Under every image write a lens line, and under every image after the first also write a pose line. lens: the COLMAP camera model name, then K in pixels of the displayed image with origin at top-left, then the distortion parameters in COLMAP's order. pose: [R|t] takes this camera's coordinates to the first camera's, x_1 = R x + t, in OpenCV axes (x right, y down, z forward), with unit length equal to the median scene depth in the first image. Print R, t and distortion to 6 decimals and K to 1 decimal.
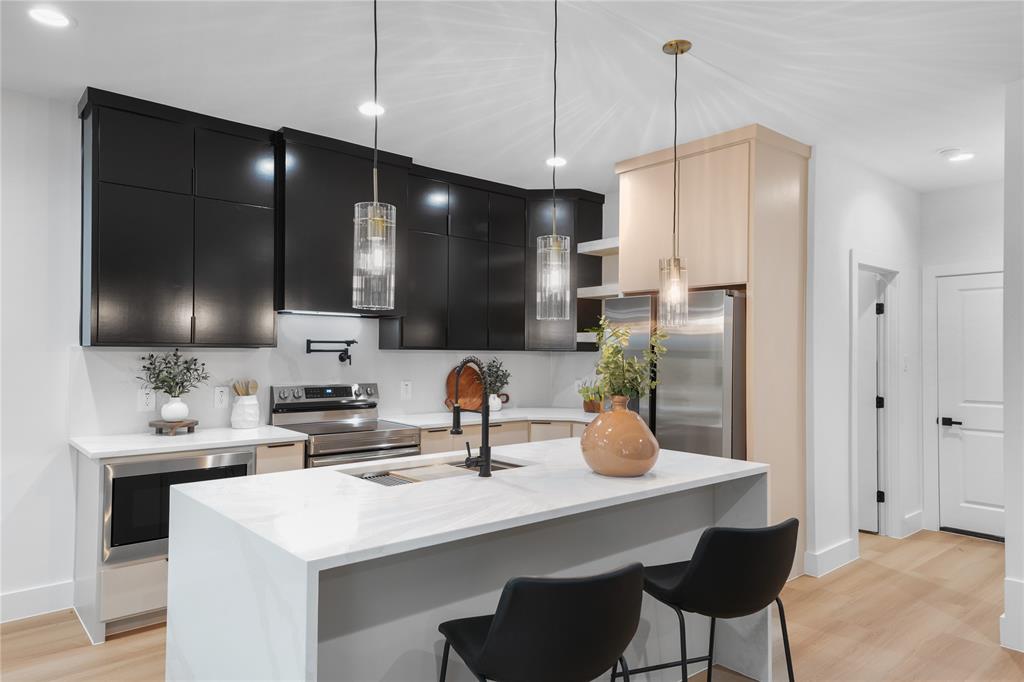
lens RADIAL K [[657.0, 0, 508.8], [0, 657.0, 343.5], [0, 0, 1]] dist [0.031033, 0.003547]
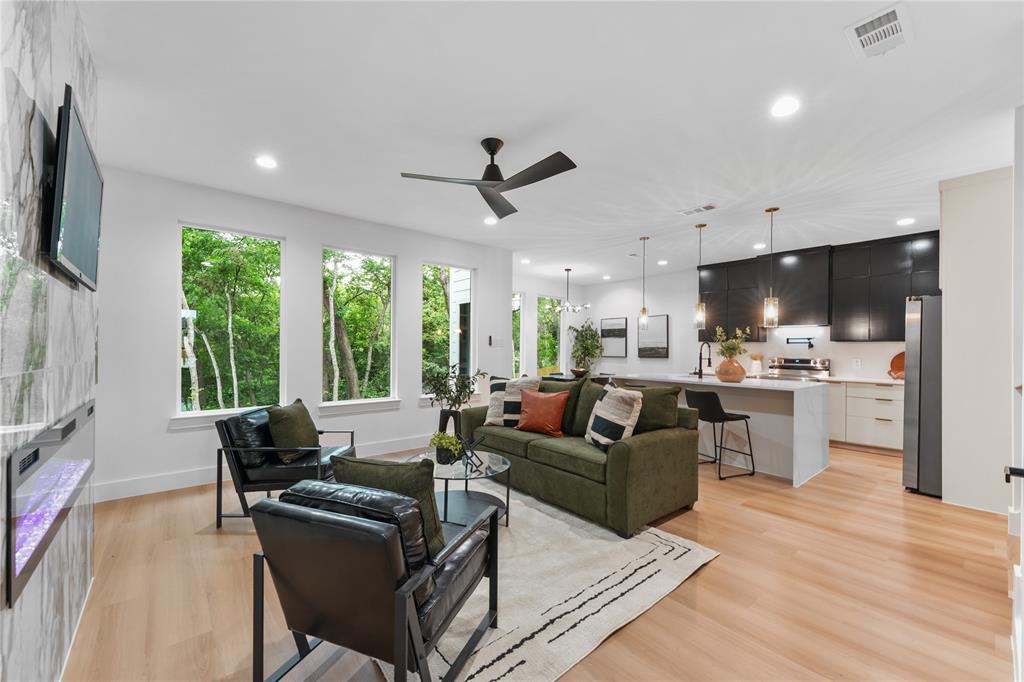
lens RADIAL K [[402.3, 0, 504.0], [0, 402.3, 349.2], [0, 0, 1]] dist [0.002614, -0.000020]
pose [[-0.026927, -0.005273, -0.999623, 1.272072], [0.001551, 0.999985, -0.005316, 0.044239], [0.999636, -0.001694, -0.026919, 0.061510]]
